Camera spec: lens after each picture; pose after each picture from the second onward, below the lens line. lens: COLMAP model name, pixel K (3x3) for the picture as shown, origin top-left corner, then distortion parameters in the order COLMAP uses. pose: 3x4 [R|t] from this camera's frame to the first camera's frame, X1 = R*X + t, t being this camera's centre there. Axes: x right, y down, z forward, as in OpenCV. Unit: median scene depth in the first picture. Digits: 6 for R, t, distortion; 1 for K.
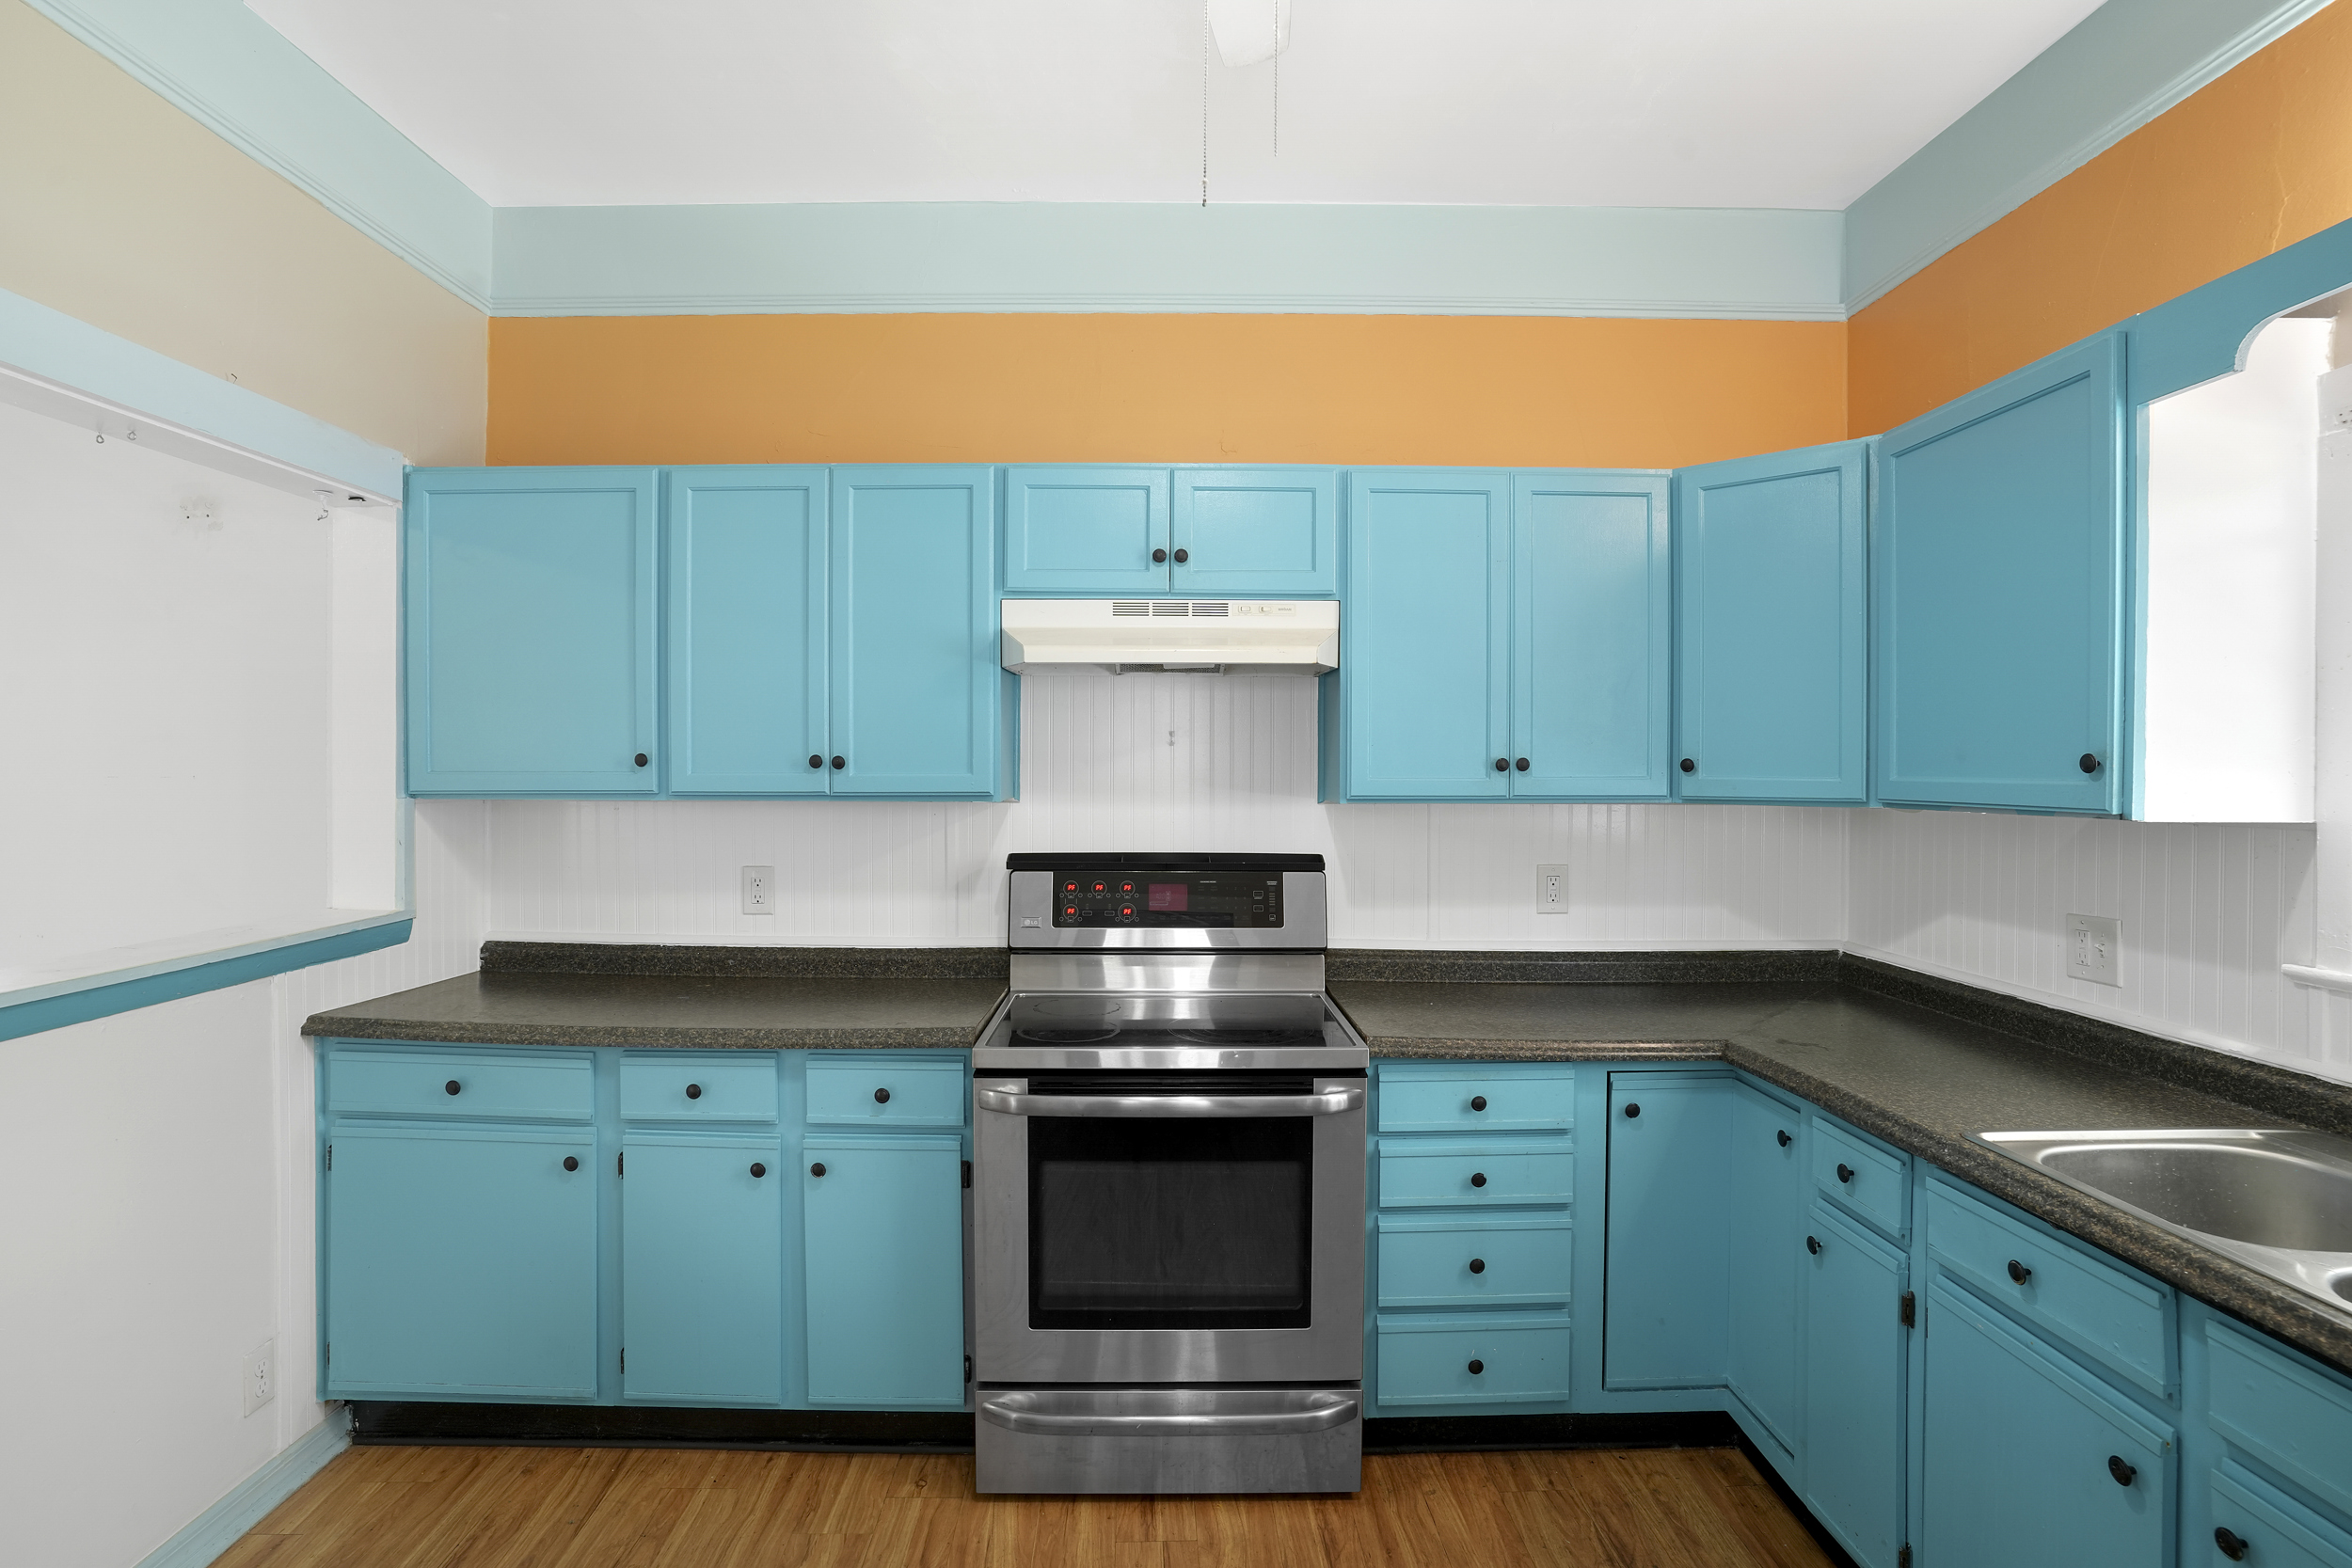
lens RADIAL K [[1148.3, 0, 1179.8], [0, 1148.3, 796.7], [0, 0, 1]] dist [-0.083816, 0.041310]
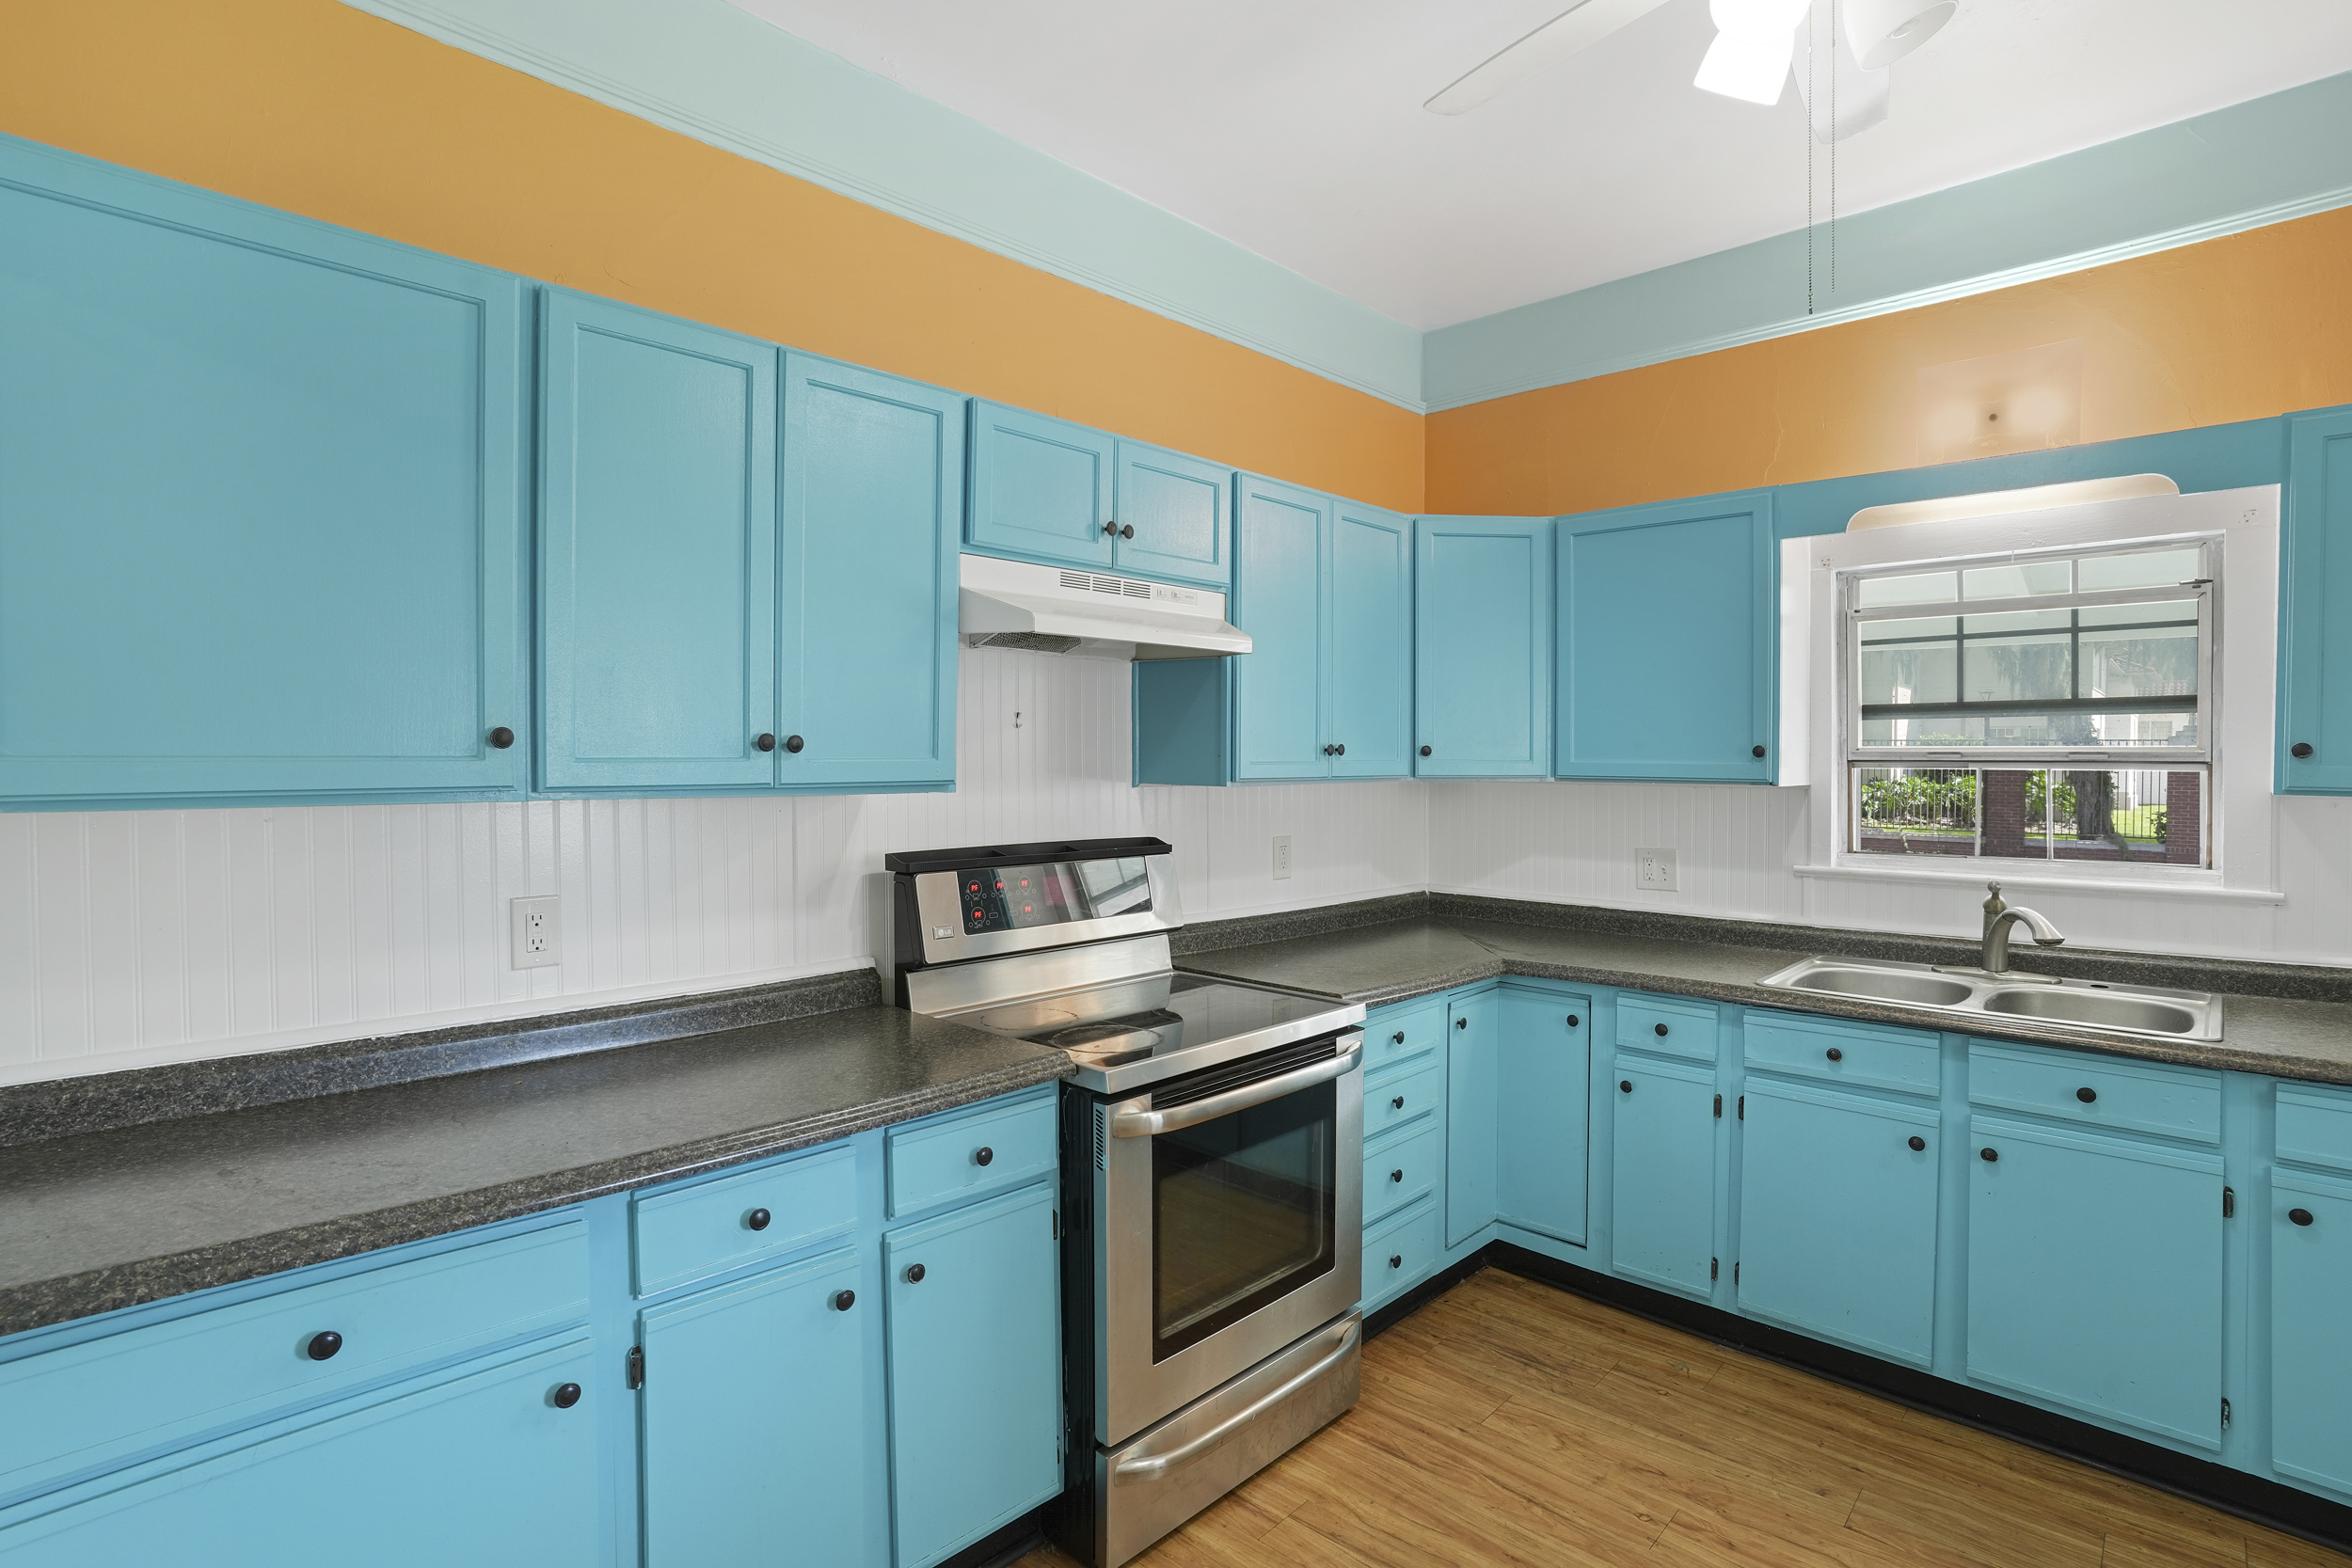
lens RADIAL K [[1138.7, 0, 1182.3], [0, 1138.7, 787.0], [0, 0, 1]] dist [-0.080906, 0.039473]
pose [[0.703047, -0.019041, 0.710889, -0.645638], [0.014772, 0.999817, 0.012170, -0.006794], [-0.710990, 0.001945, 0.703199, 0.295888]]
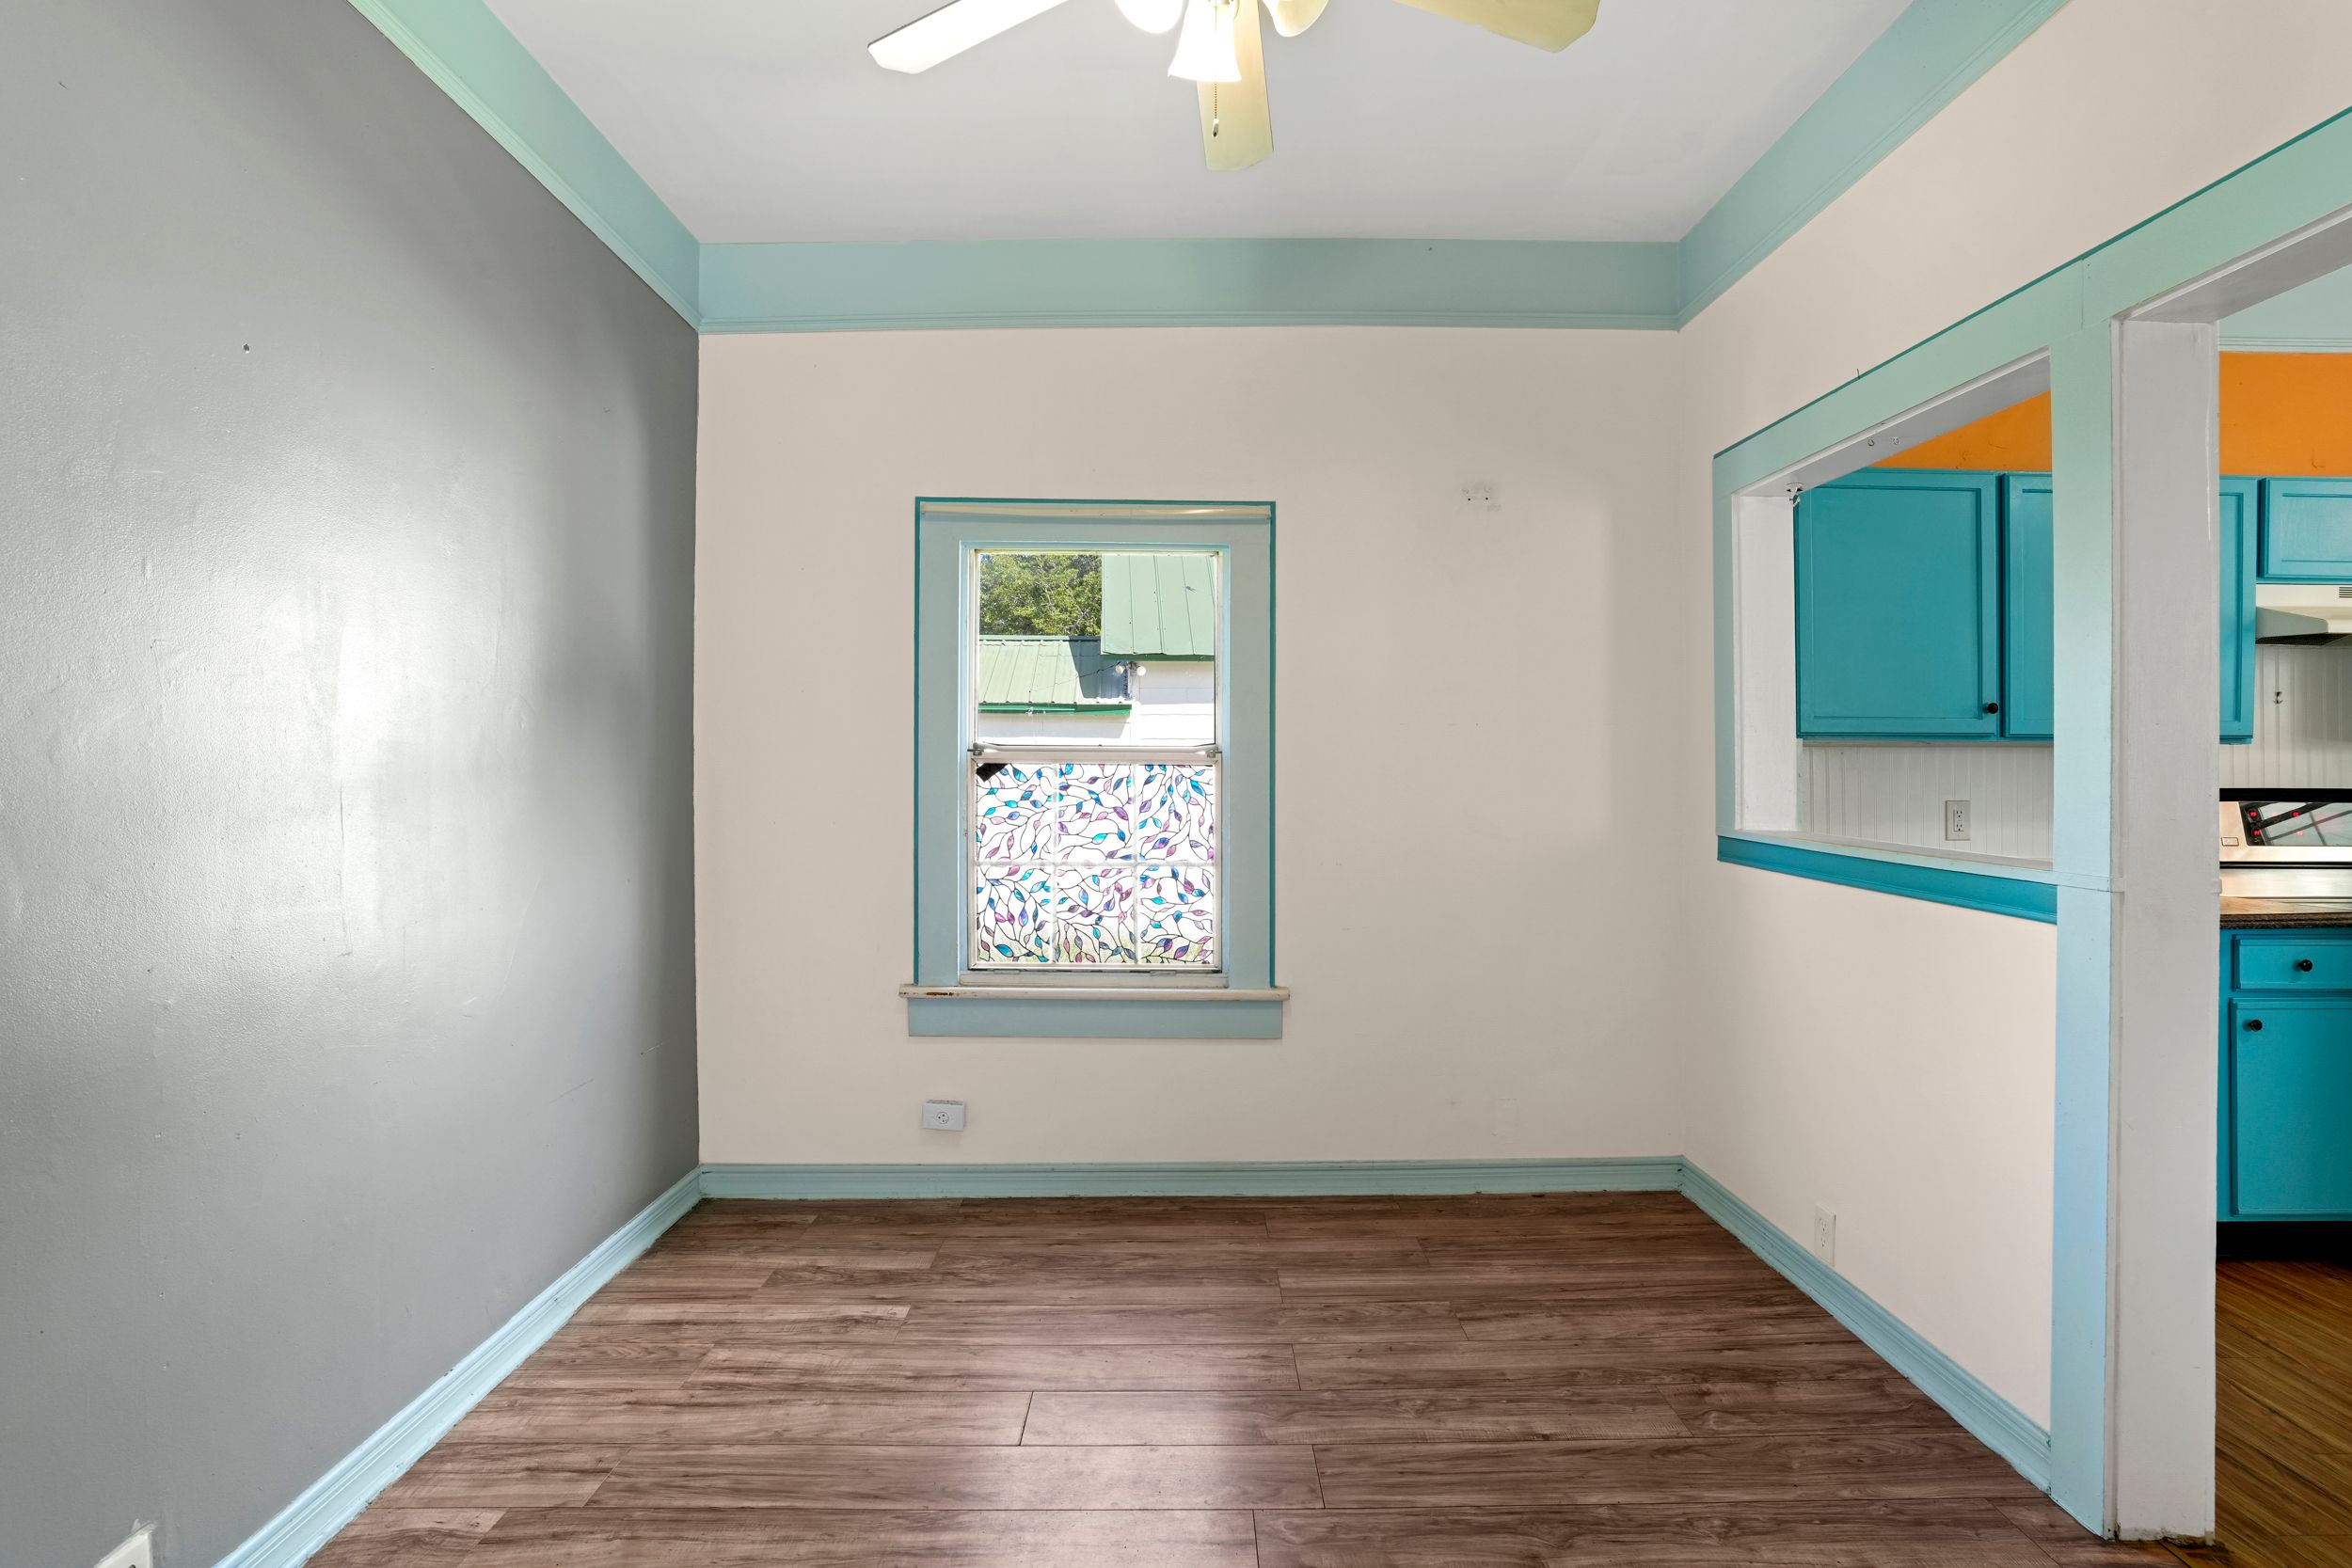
lens RADIAL K [[1138.7, 0, 1182.3], [0, 1138.7, 787.0], [0, 0, 1]] dist [-0.080906, 0.039473]
pose [[0.999831, -0.001007, 0.018331, -1.378761], [0.001097, 0.999987, -0.004892, 0.057606], [-0.018325, 0.004911, 0.999820, -0.188886]]
